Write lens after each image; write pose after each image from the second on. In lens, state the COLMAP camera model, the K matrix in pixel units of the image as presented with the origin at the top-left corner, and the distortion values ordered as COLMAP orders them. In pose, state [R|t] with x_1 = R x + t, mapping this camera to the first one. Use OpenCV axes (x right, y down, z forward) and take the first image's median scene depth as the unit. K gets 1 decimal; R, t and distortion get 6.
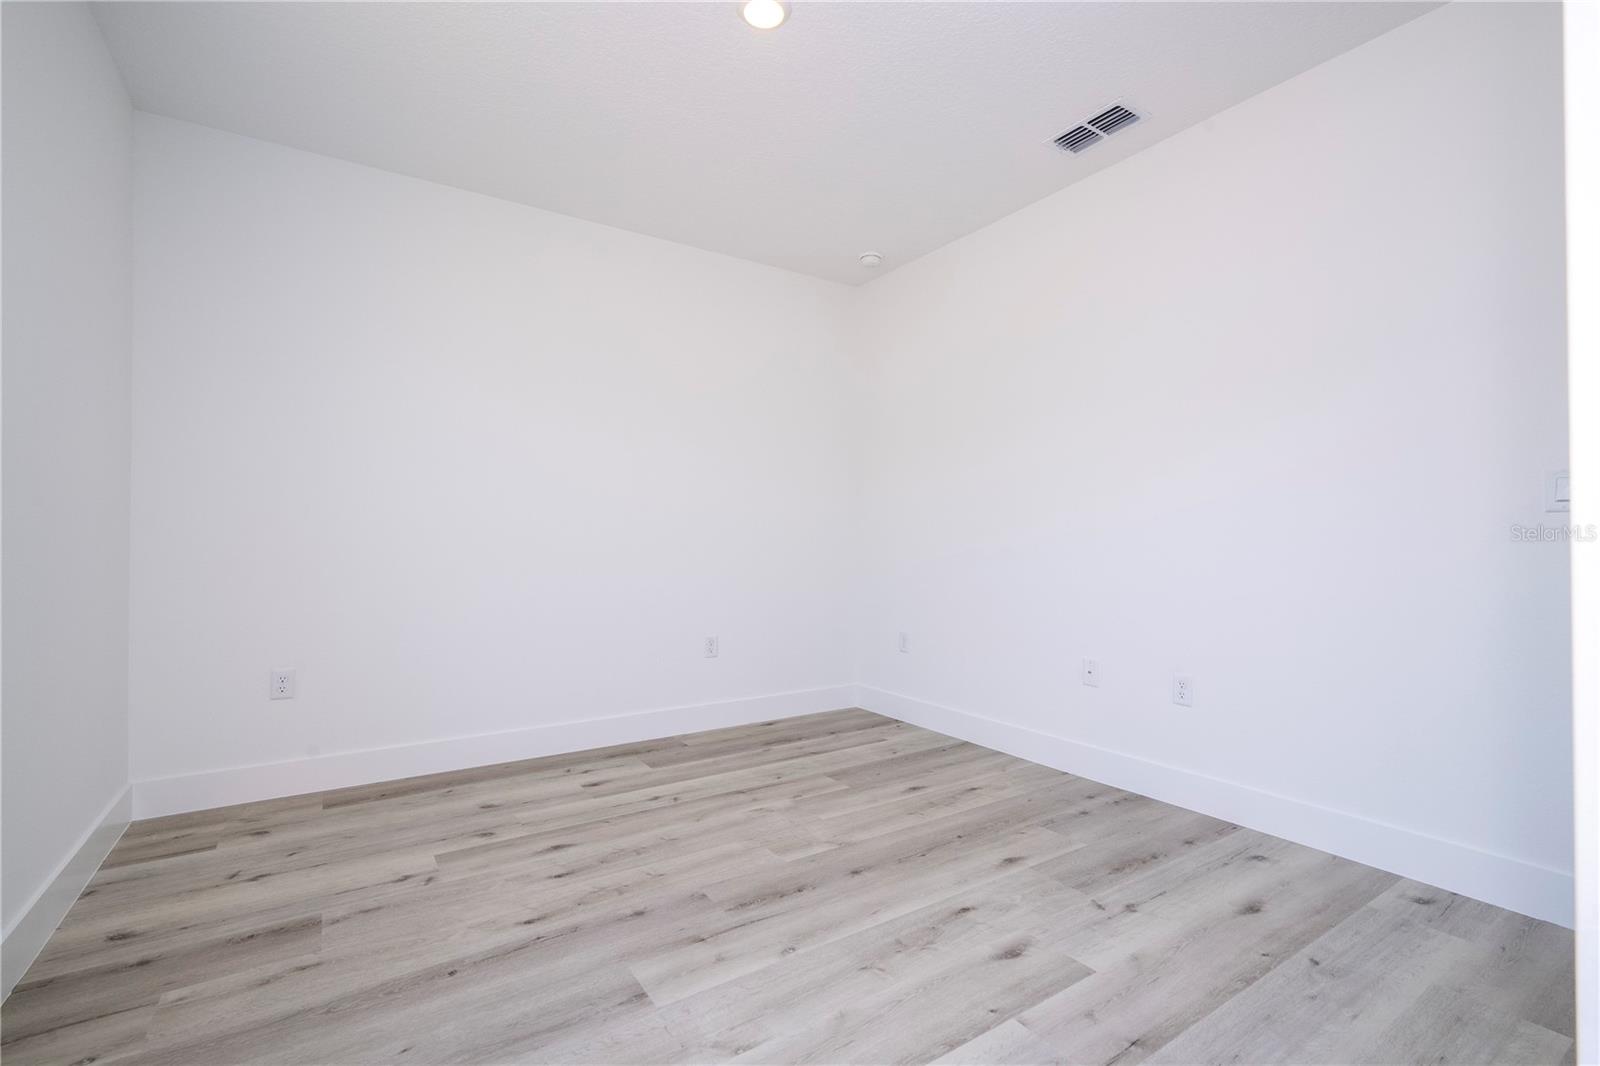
lens RADIAL K [[722.0, 0, 809.9], [0, 722.0, 532.2], [0, 0, 1]] dist [-0.001588, 0.001410]
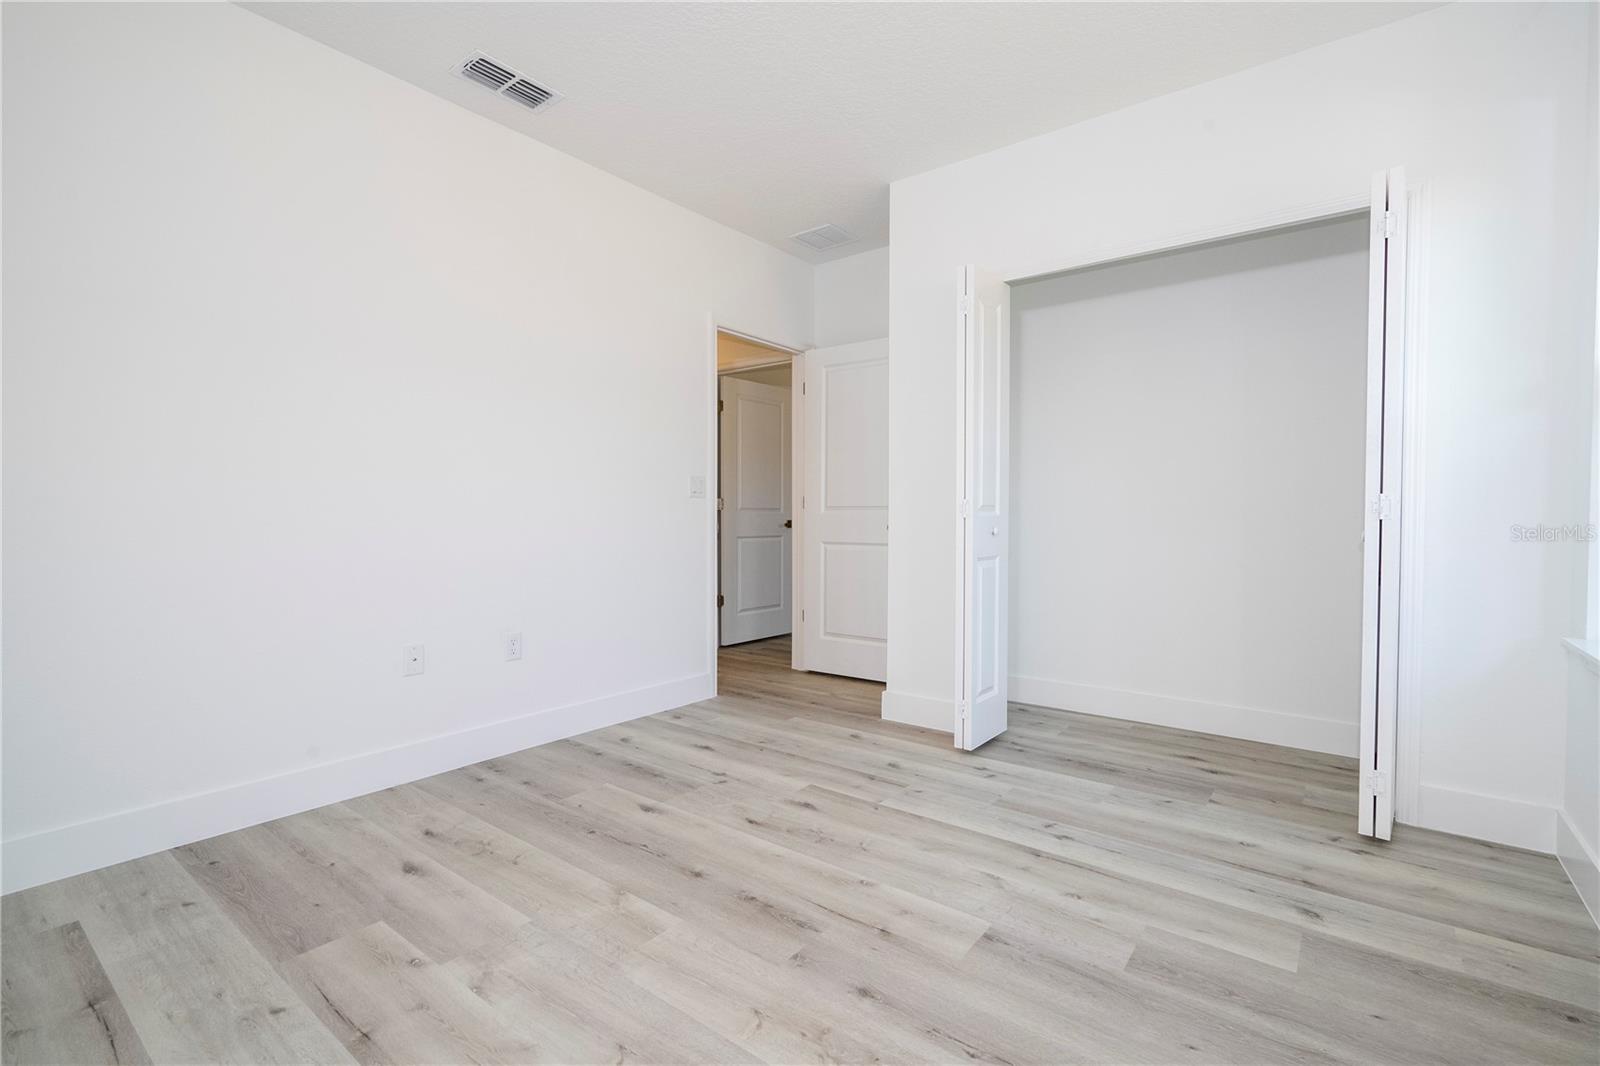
lens RADIAL K [[722.0, 0, 809.9], [0, 722.0, 532.2], [0, 0, 1]] dist [-0.001588, 0.001410]
pose [[-0.322607, -0.024422, 0.946218, -0.768299], [-0.016970, 0.999656, 0.020015, 0.017221], [-0.946381, -0.009600, -0.322911, 1.072488]]
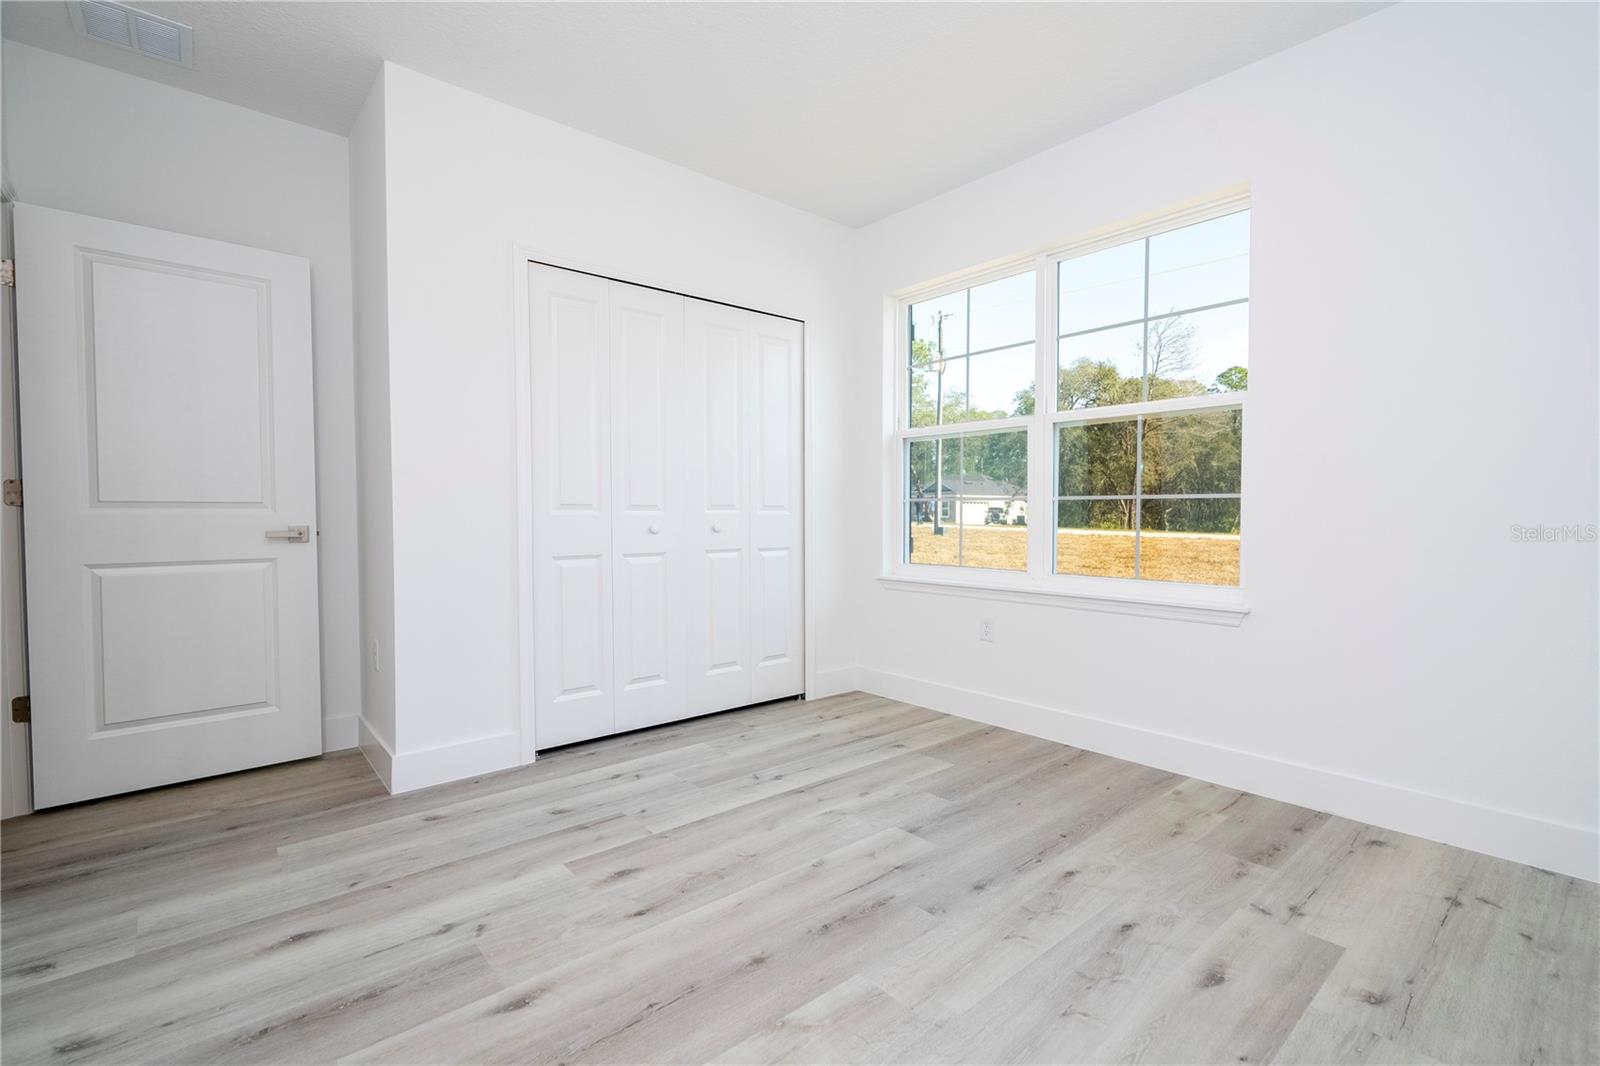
lens RADIAL K [[722.0, 0, 809.9], [0, 722.0, 532.2], [0, 0, 1]] dist [-0.001588, 0.001410]
pose [[-0.992304, 0.003758, -0.123771, 0.092896], [0.002536, 0.999946, 0.010029, 0.025142], [0.123802, 0.009638, -0.992260, 1.596032]]
